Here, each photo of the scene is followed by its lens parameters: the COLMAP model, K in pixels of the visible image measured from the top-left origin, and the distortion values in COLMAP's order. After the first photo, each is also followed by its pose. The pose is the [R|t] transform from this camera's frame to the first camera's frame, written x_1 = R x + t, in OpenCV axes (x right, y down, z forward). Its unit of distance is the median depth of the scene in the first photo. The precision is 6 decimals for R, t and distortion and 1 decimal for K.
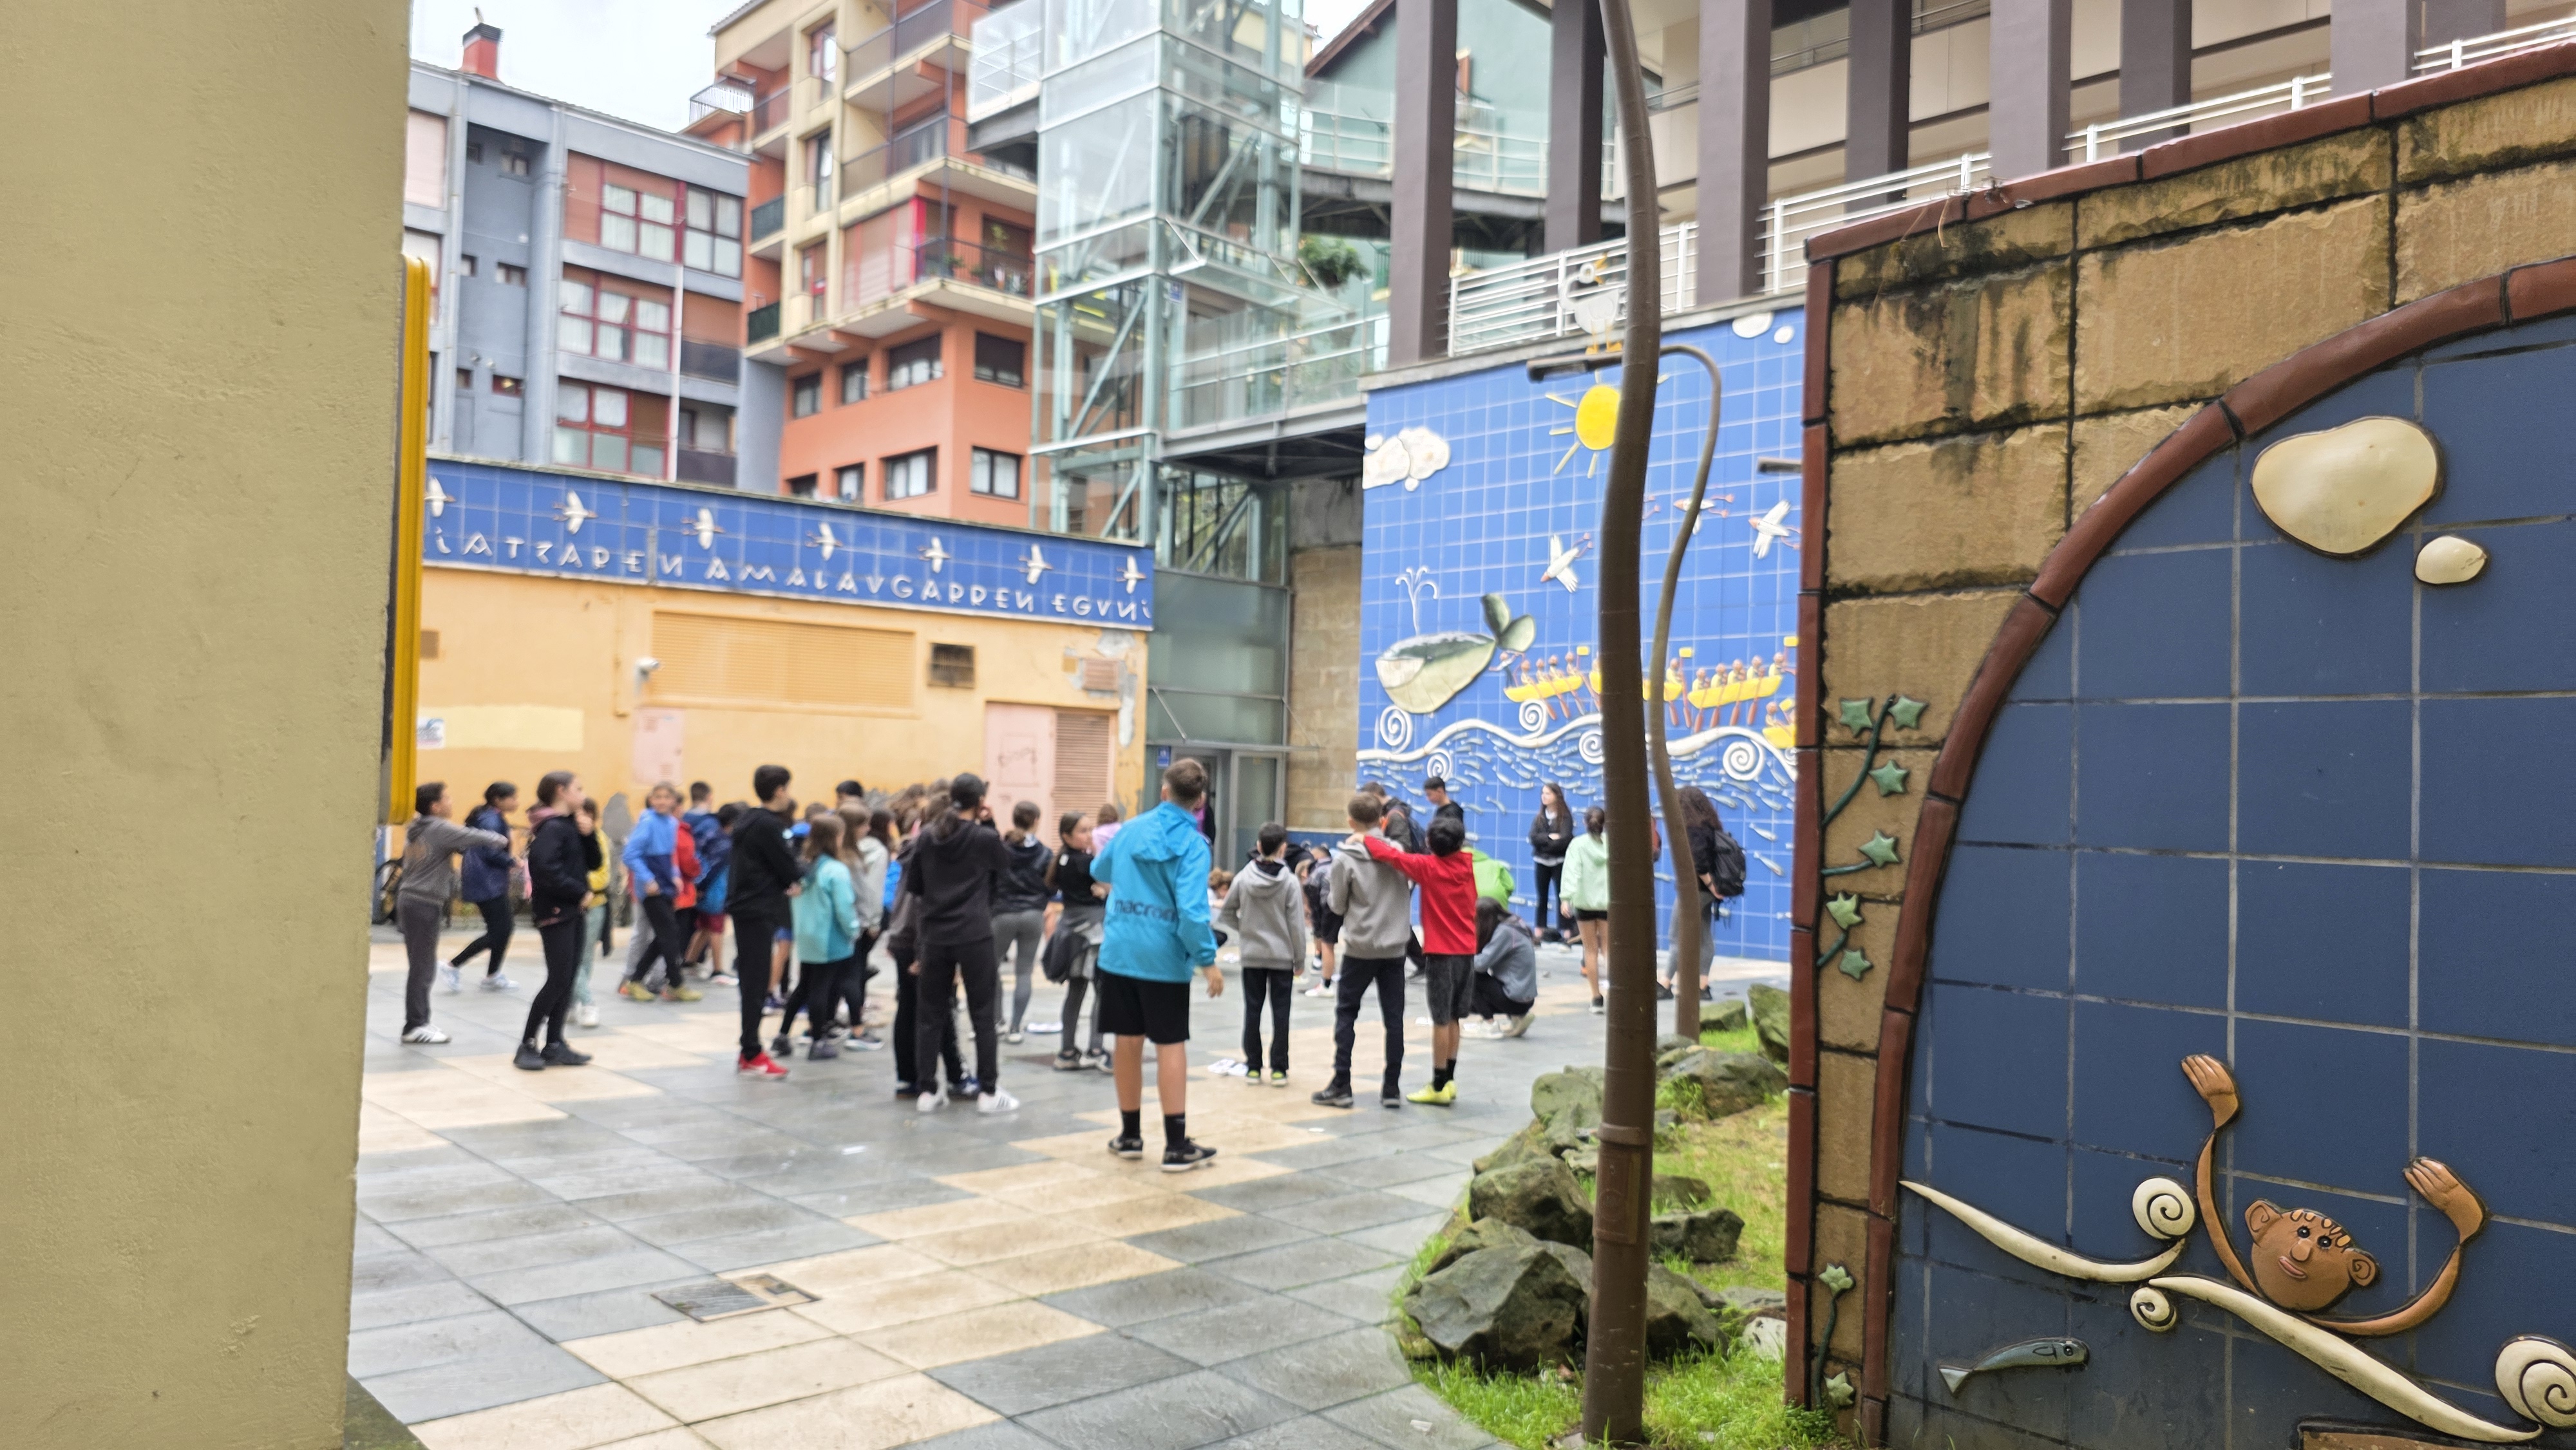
lens RADIAL K [[1762.9, 0, 1282.0], [0, 1762.9, 737.0], [0, 0, 1]] dist [0.044507, -0.044242]
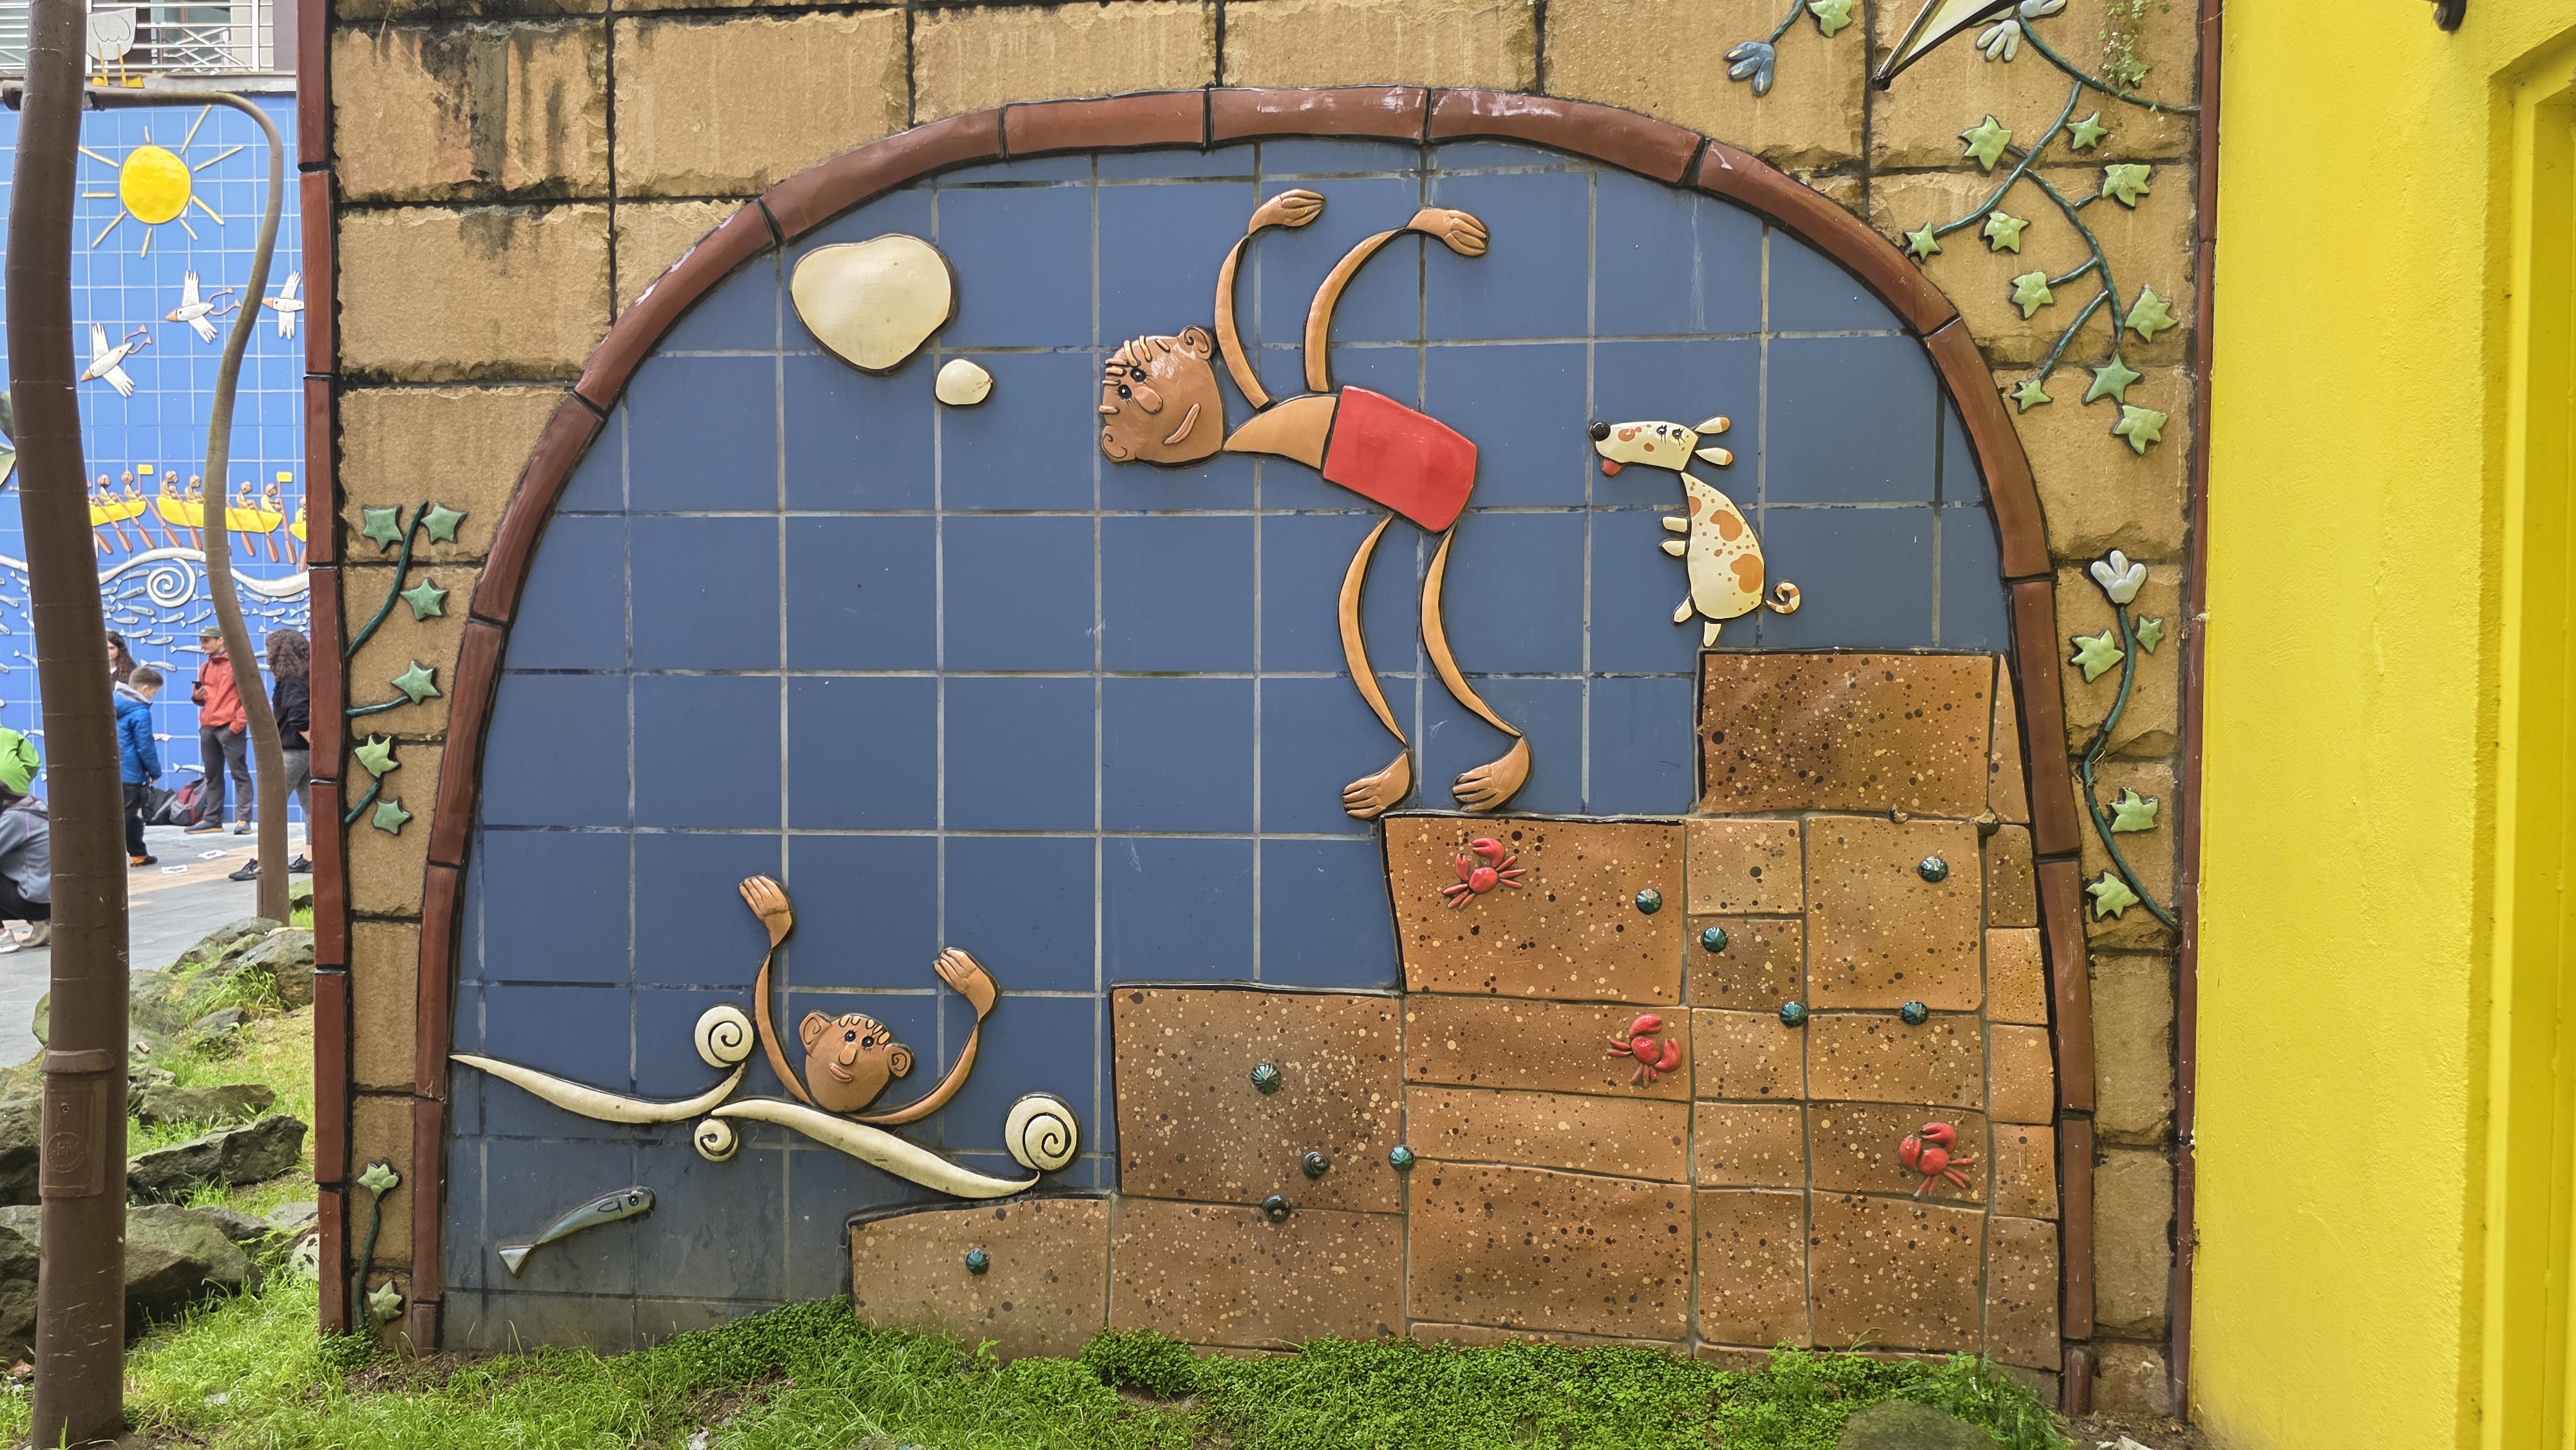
lens RADIAL K [[1741.8, 0, 1319.7], [0, 1741.8, 735.6], [0, 0, 1]] dist [0.056731, -0.067556]
pose [[0.741537, -0.057730, 0.668424, 0.093195], [-0.000475, 0.996246, 0.086571, 0.015356], [-0.670912, -0.064513, 0.738725, 0.072524]]
